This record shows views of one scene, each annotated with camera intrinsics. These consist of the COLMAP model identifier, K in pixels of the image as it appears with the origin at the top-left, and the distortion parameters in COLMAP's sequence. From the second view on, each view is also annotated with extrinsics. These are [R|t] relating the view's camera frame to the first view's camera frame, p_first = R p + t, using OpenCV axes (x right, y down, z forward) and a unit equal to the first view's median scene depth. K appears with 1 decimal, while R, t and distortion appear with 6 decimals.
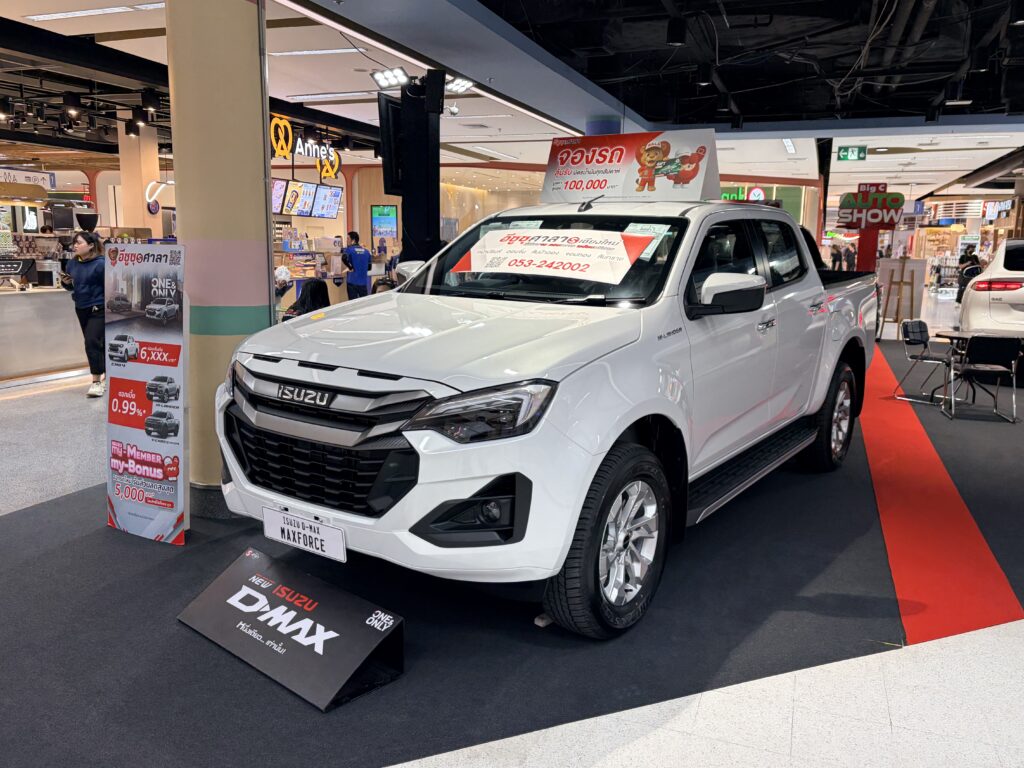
lens RADIAL K [[863.9, 0, 494.4], [0, 863.9, 340.7], [0, 0, 1]] dist [0.044929, -0.027605]
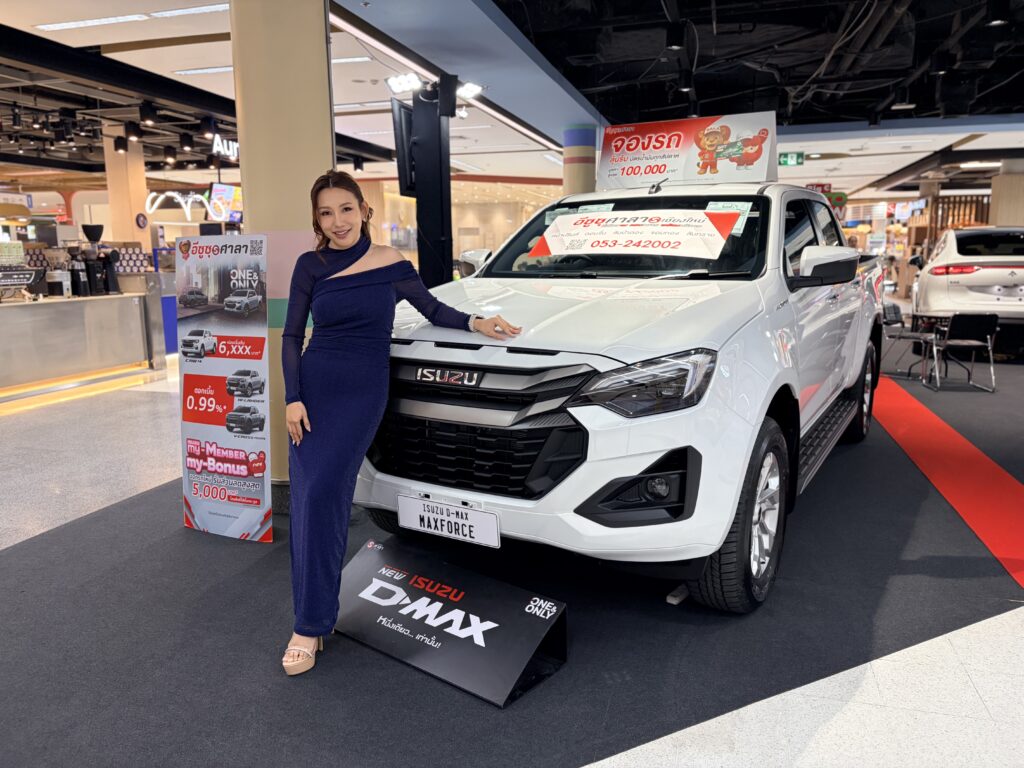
lens RADIAL K [[789.1, 0, 489.3], [0, 789.1, 341.8], [0, 0, 1]] dist [0.023626, 0.006668]
pose [[0.996650, -0.034566, 0.074119, -0.168970], [0.034946, 0.999382, -0.003846, 0.021624], [-0.073941, 0.006423, 0.997242, 0.091805]]
